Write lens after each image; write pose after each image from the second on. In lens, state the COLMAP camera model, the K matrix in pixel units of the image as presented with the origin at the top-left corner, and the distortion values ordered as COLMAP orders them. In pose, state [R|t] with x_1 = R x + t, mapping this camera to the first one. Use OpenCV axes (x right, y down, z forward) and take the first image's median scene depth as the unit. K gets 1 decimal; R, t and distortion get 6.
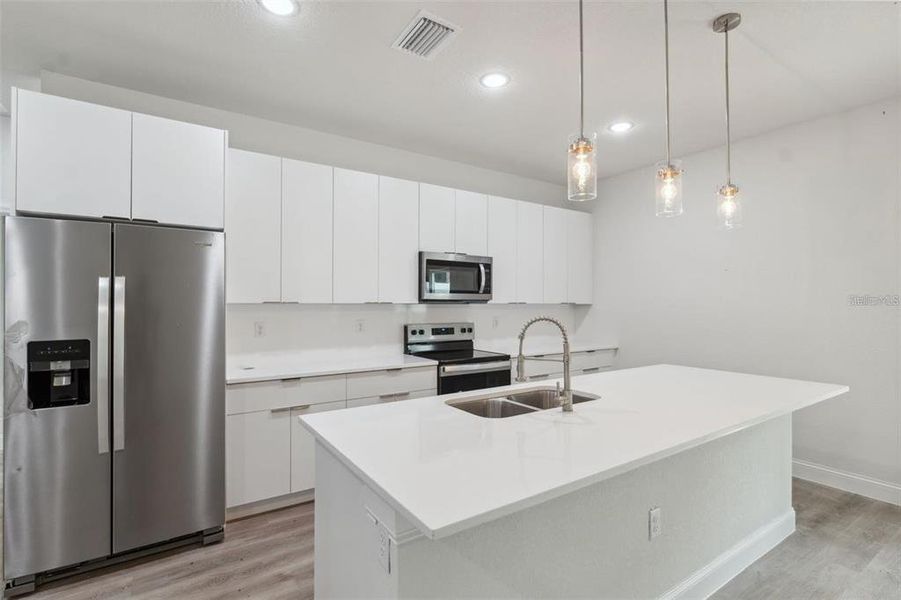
lens RADIAL K [[408.9, 0, 450.5], [0, 408.9, 300.0], [0, 0, 1]] dist [-0.000234, -0.000150]
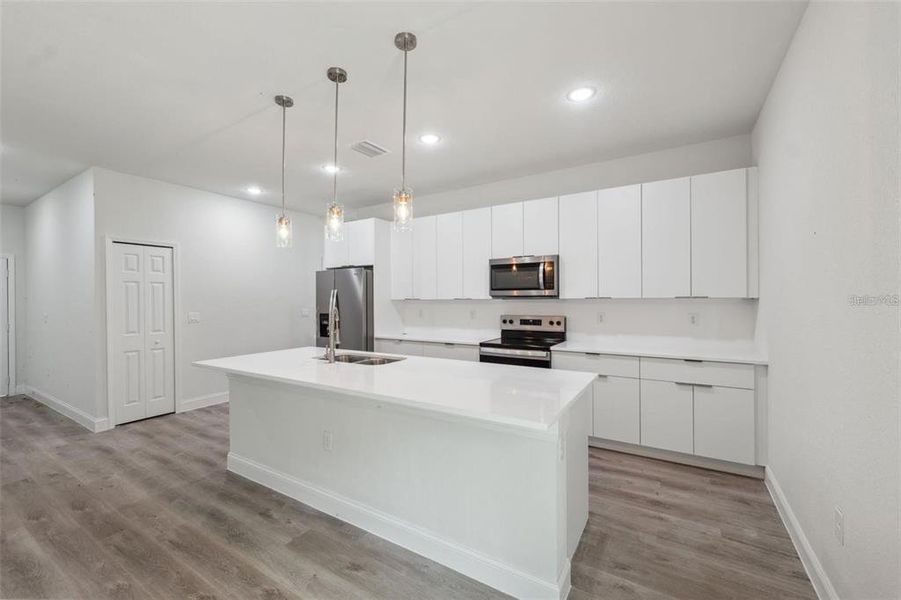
lens RADIAL K [[370.6, 0, 450.5], [0, 370.6, 300.0], [0, 0, 1]] dist [0.000492, -0.000115]
pose [[0.422925, -0.000596, -0.906165, 0.892095], [0.017384, 0.999821, 0.007456, 0.000167], [0.905998, -0.018906, 0.422859, 0.353245]]
